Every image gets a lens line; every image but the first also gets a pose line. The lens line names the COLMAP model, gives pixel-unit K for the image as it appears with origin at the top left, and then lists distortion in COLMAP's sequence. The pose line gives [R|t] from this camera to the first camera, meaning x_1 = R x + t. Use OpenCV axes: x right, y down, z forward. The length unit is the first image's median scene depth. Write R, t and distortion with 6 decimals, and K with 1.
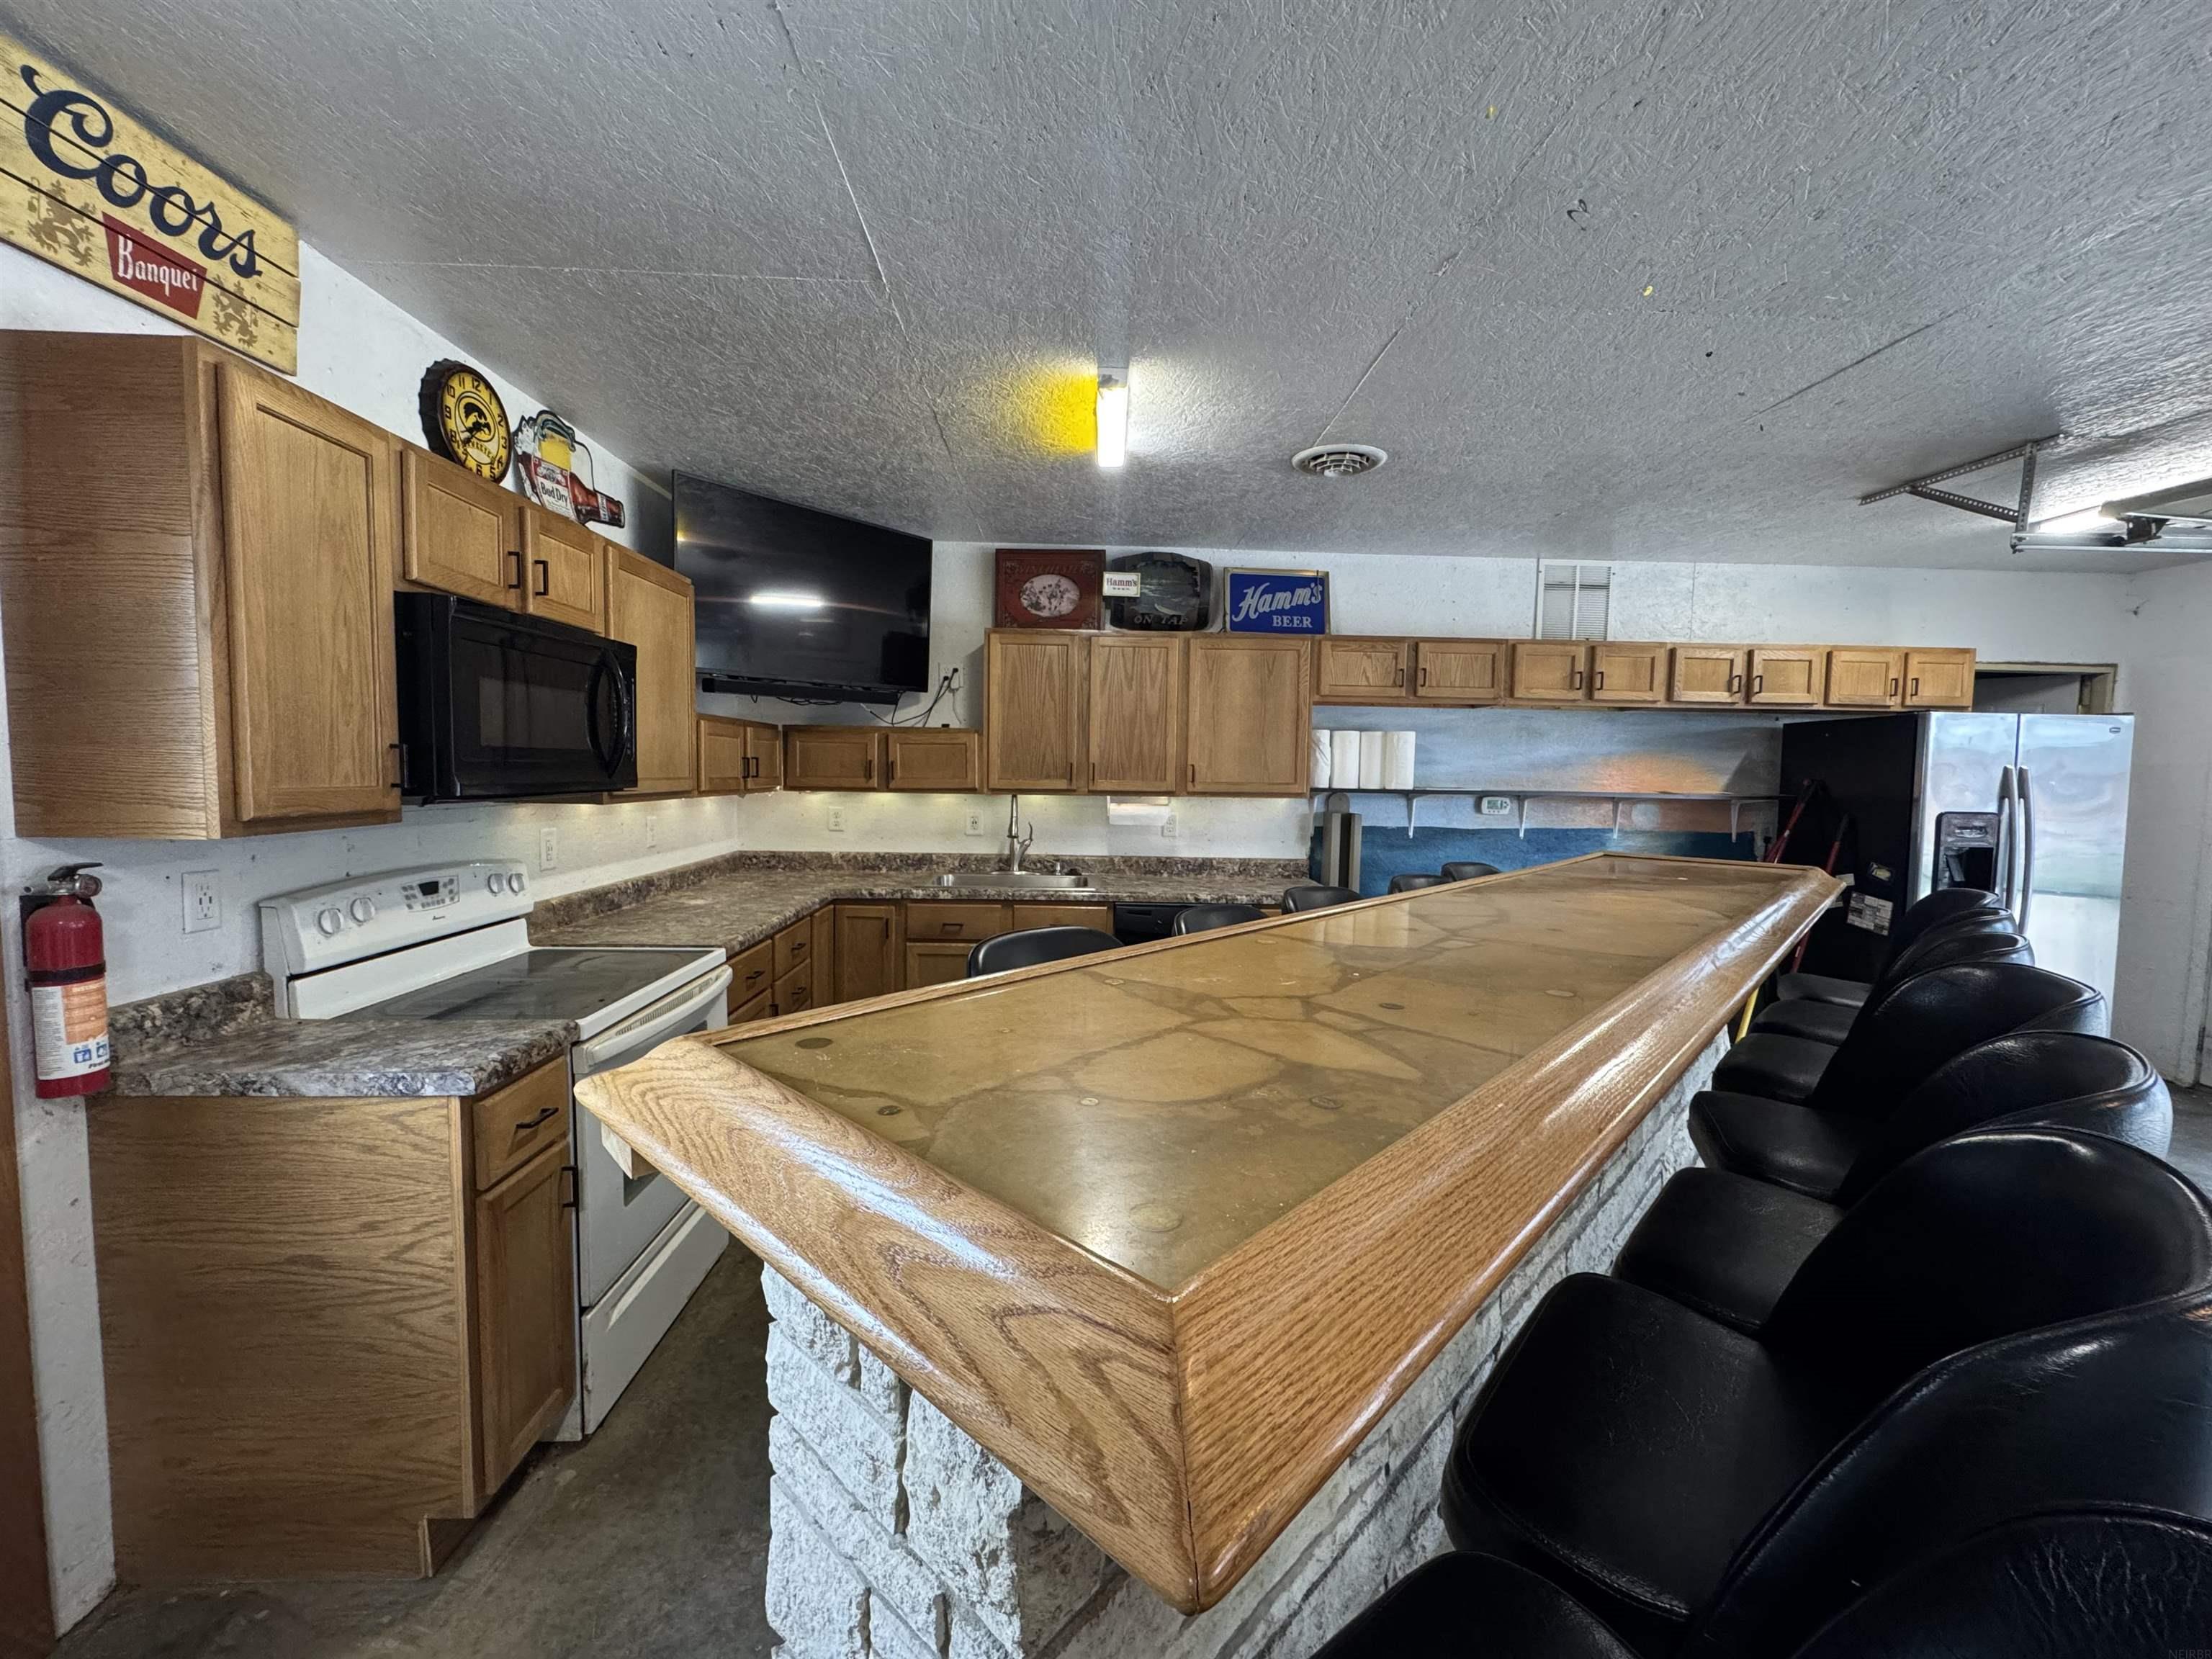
lens RADIAL K [[883.5, 0, 1105.7], [0, 883.5, 823.8], [0, 0, 1]] dist [-0.001123, -0.000076]
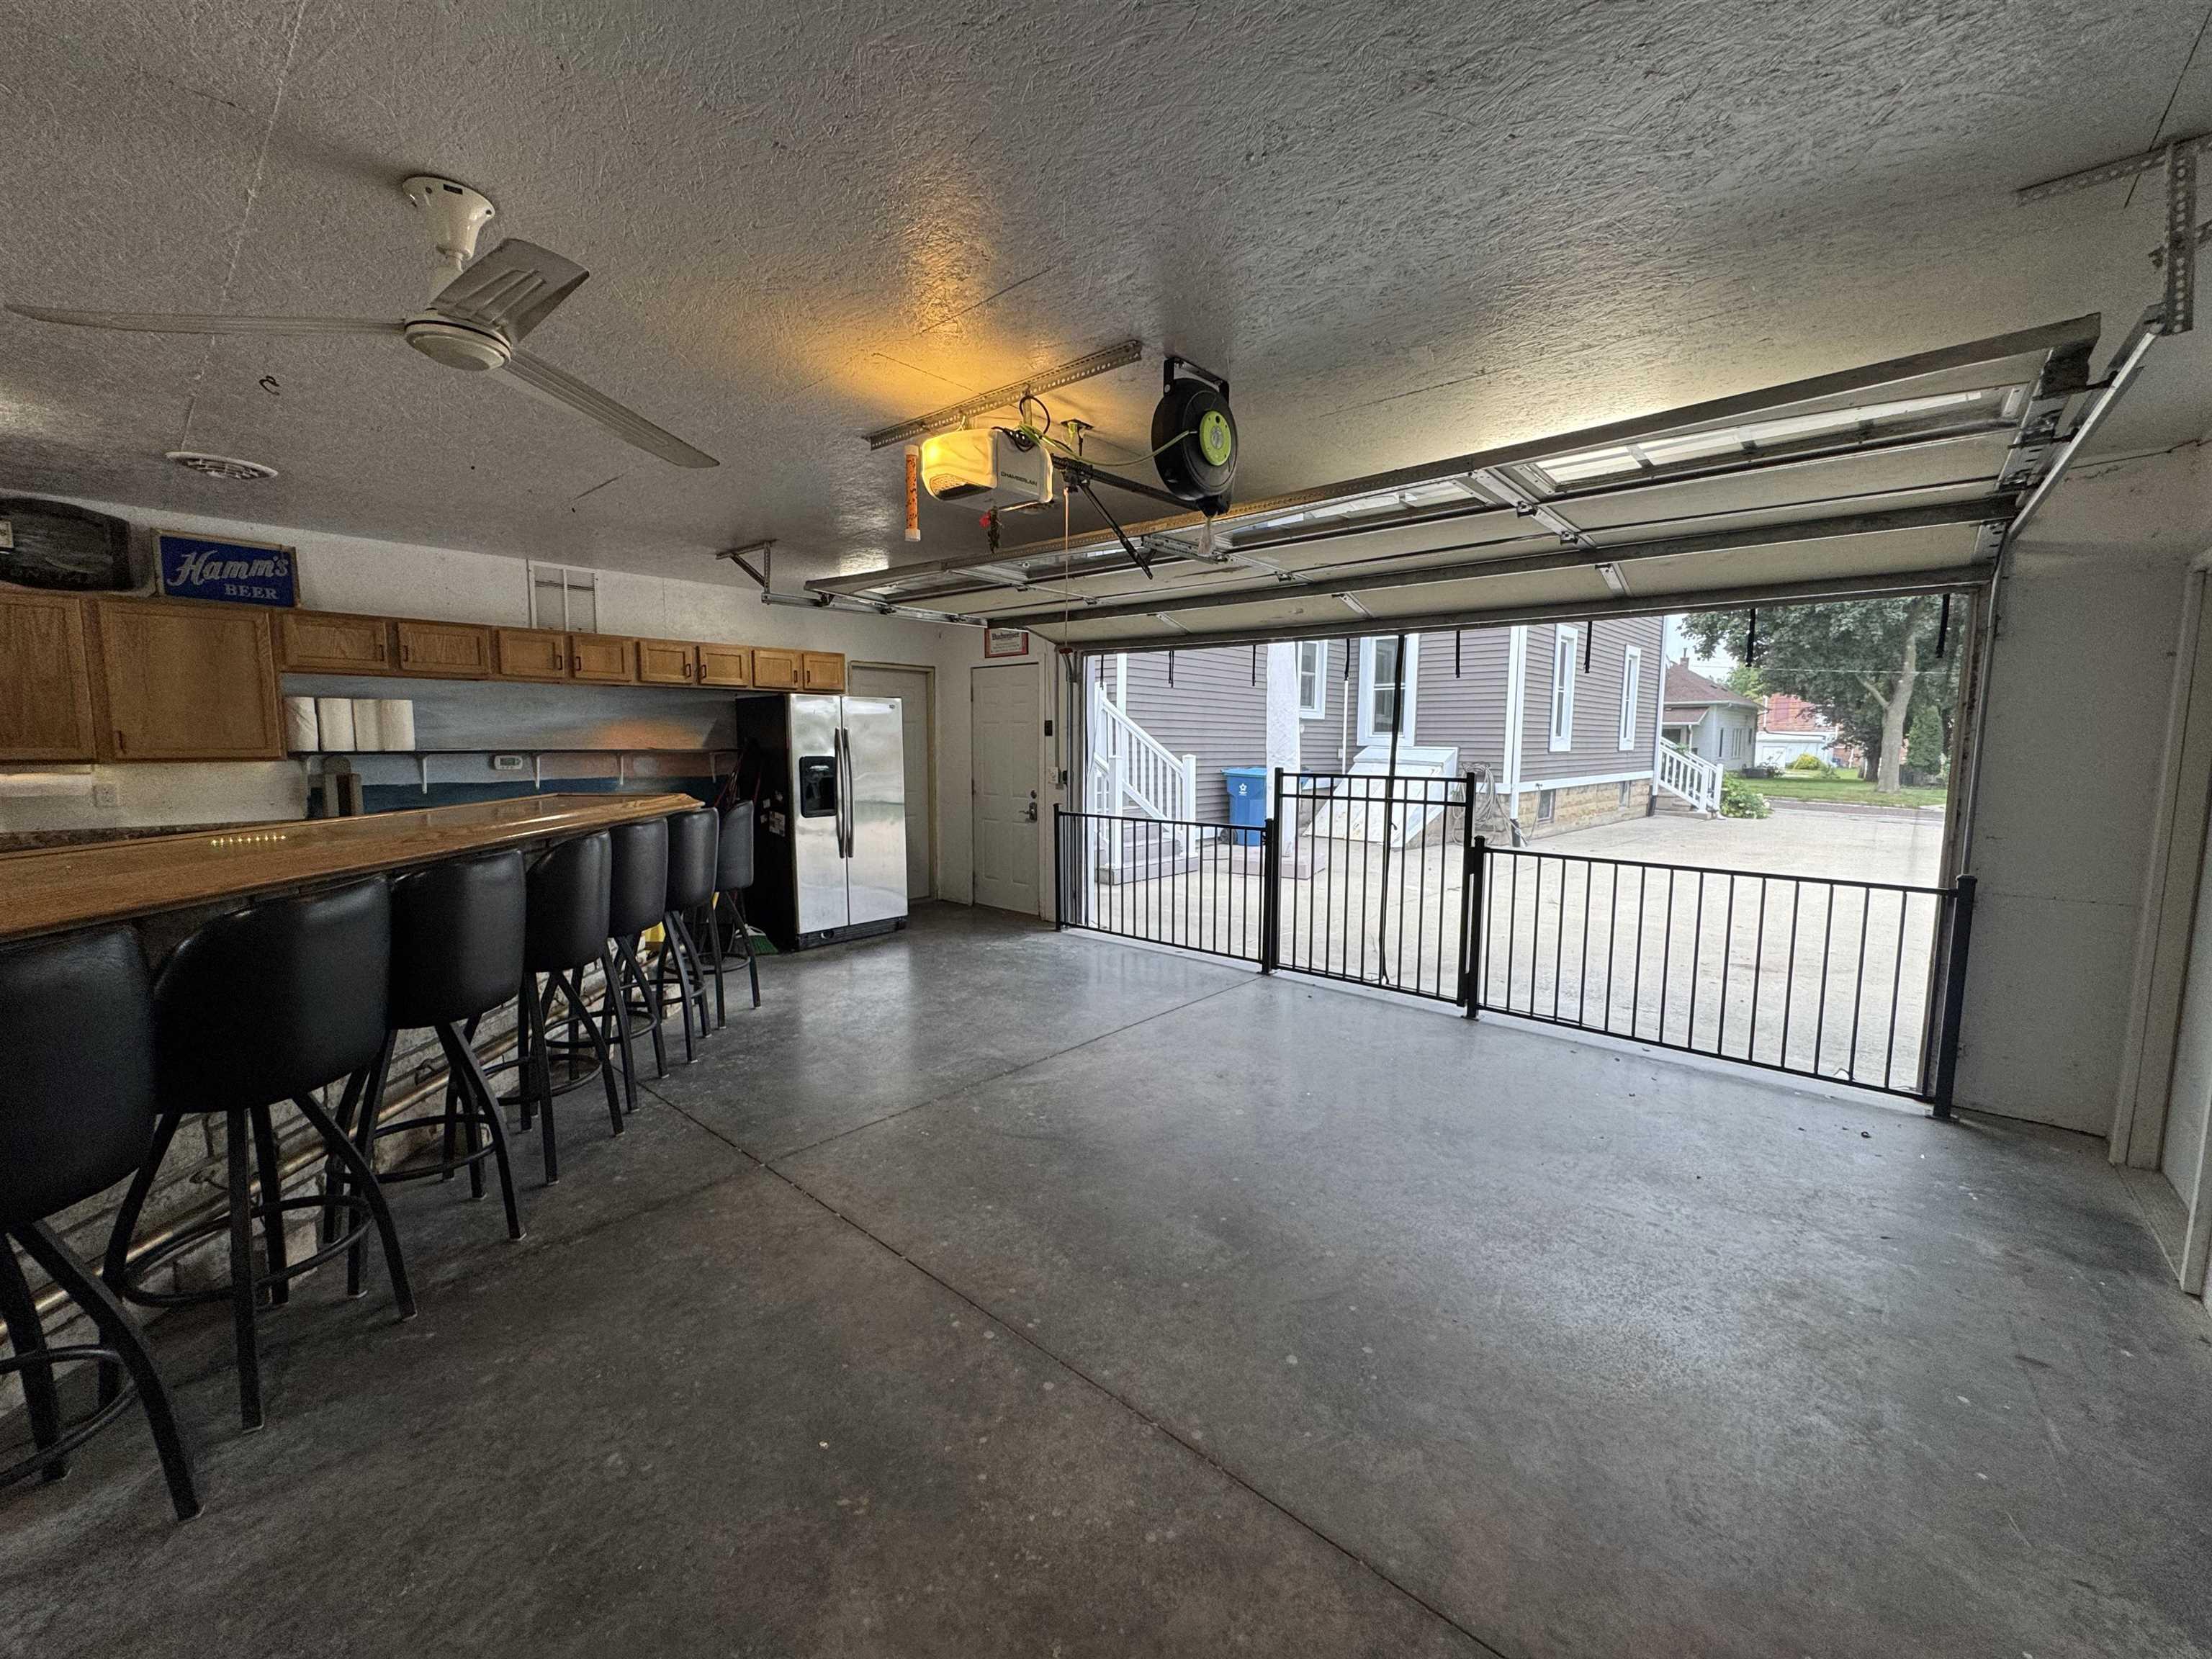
lens RADIAL K [[883.5, 0, 1105.5], [0, 883.5, 826.2], [0, 0, 1]] dist [-0.001123, -0.000076]
pose [[0.693181, -0.086362, 0.715571, 0.140739], [0.052109, 0.996202, 0.069753, 0.025854], [-0.718877, -0.011063, 0.695049, -0.449118]]
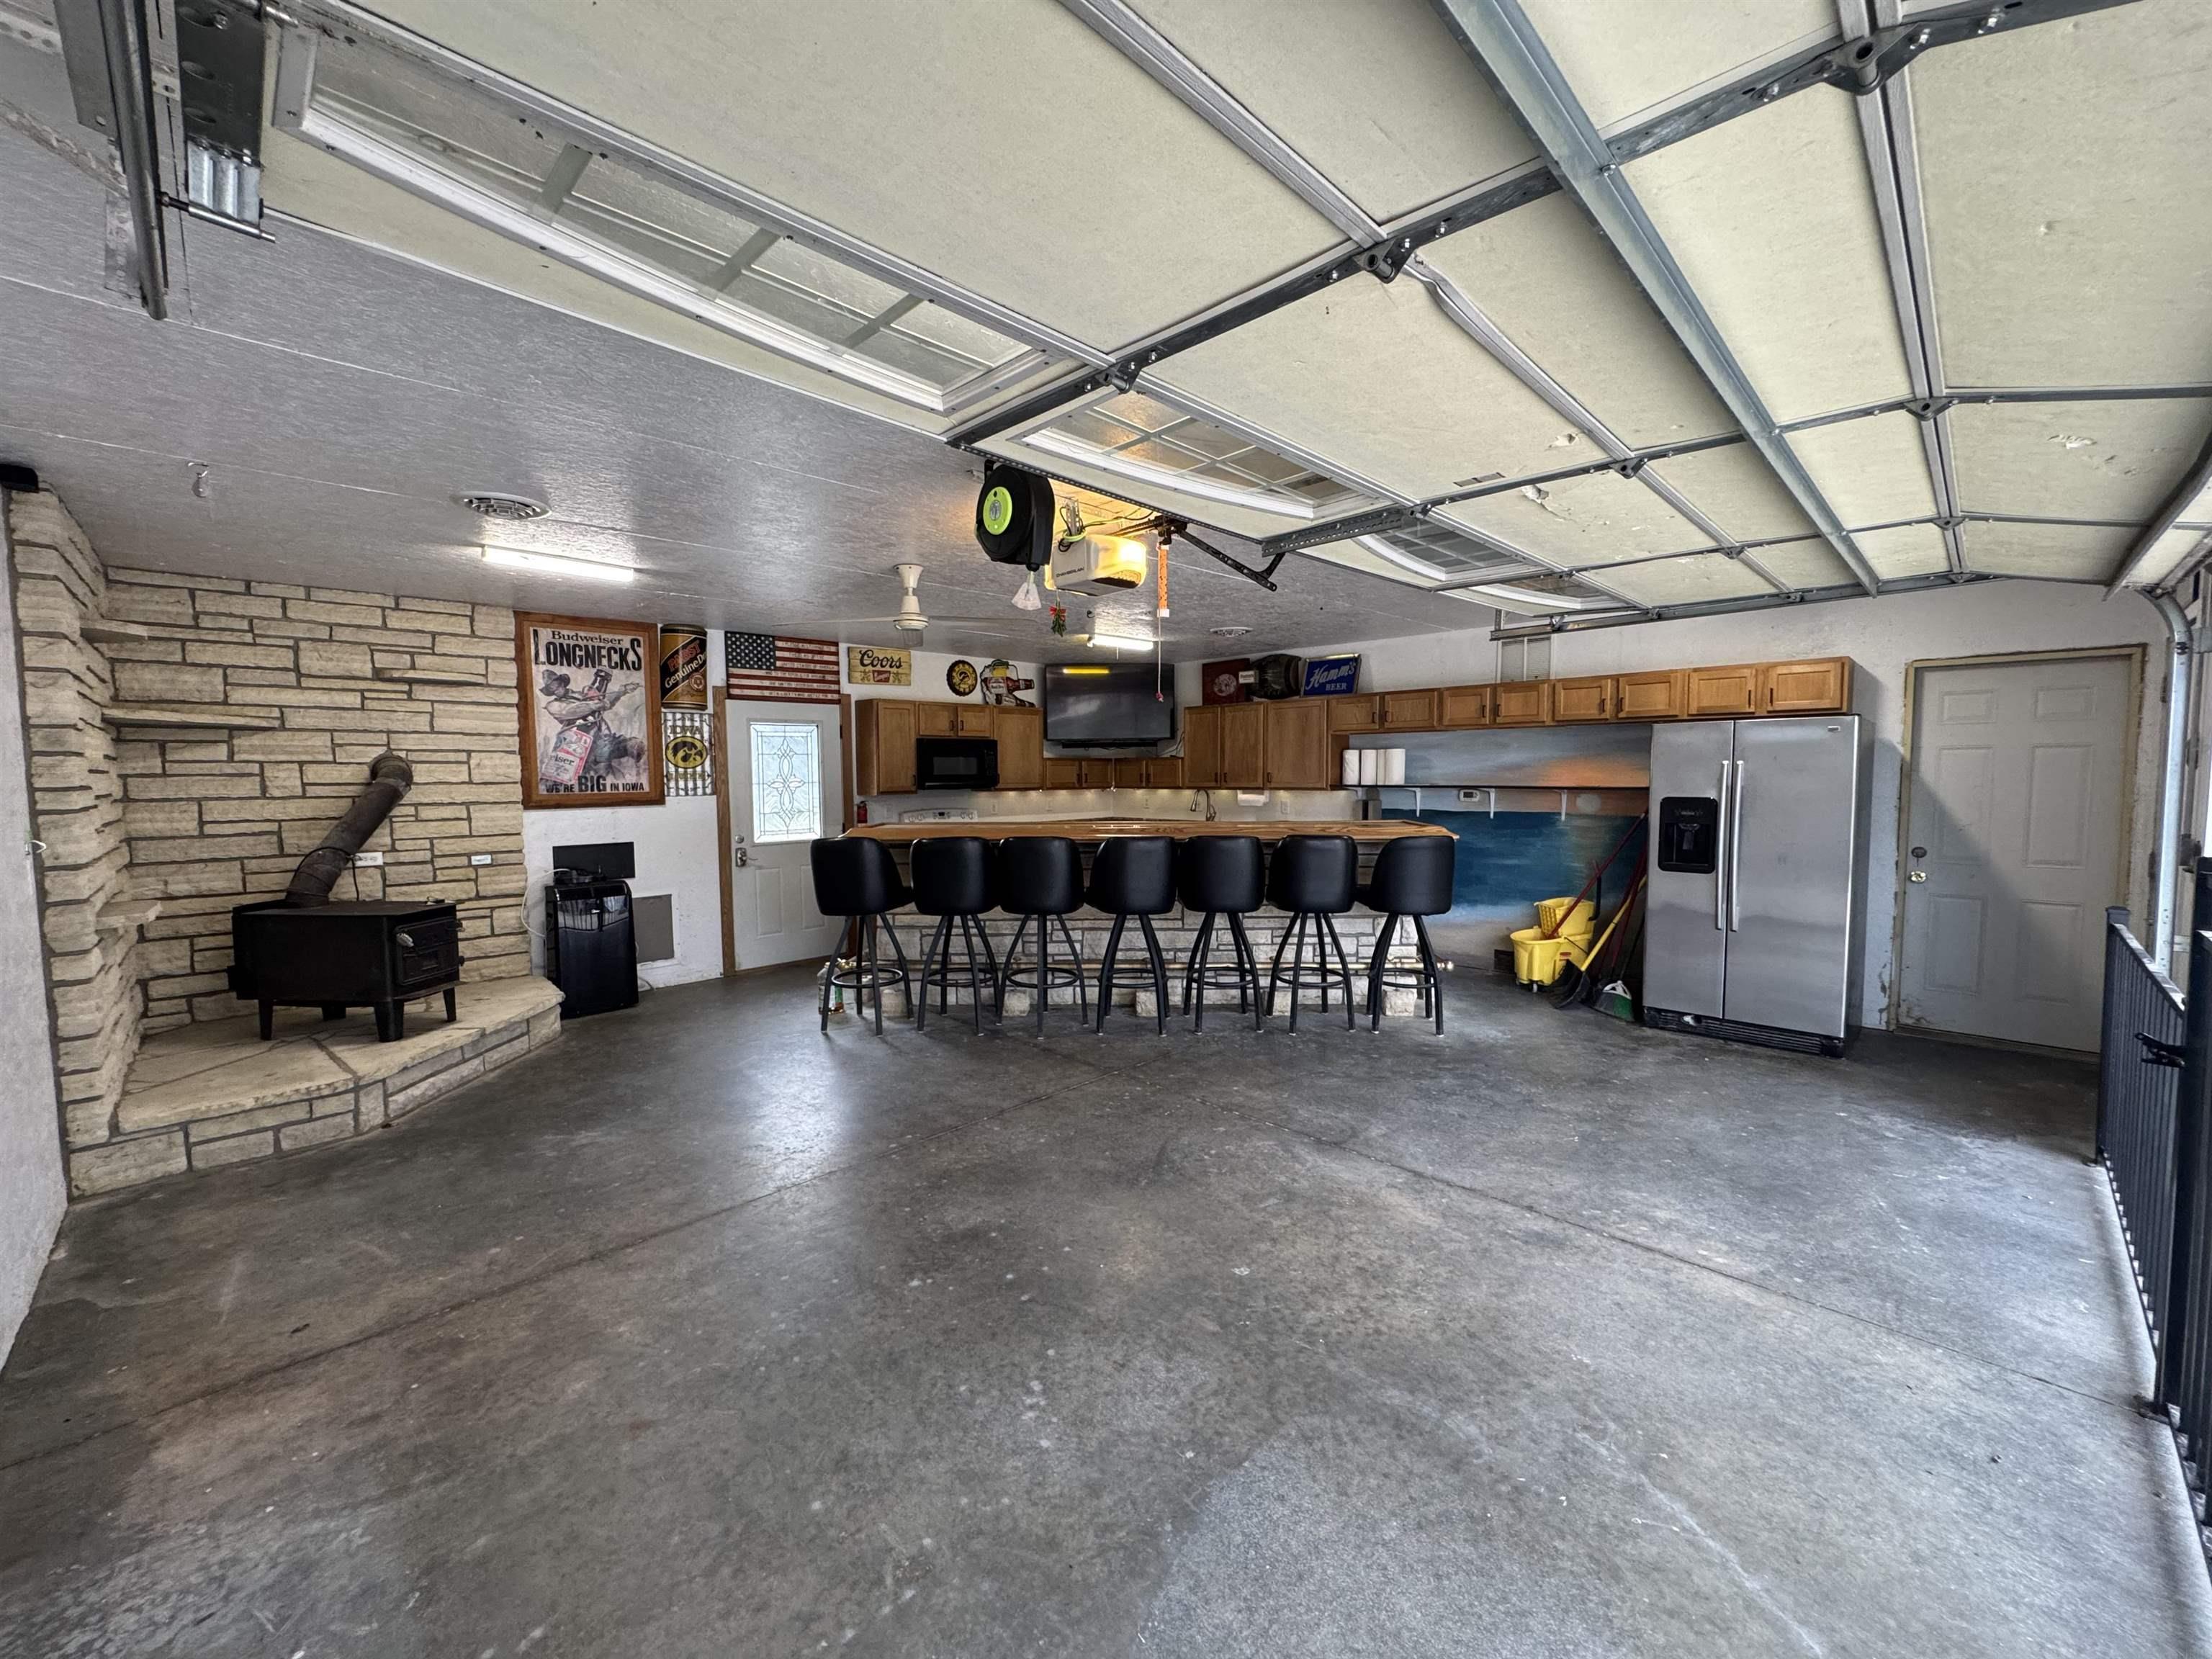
lens RADIAL K [[883.5, 0, 1108.8], [0, 883.5, 829.4], [0, 0, 1]] dist [-0.001123, -0.000076]
pose [[0.675882, 0.027044, -0.736513, 1.171752], [-0.027362, 0.999558, 0.011592, 0.037633], [0.736502, 0.012318, 0.676324, -0.465407]]
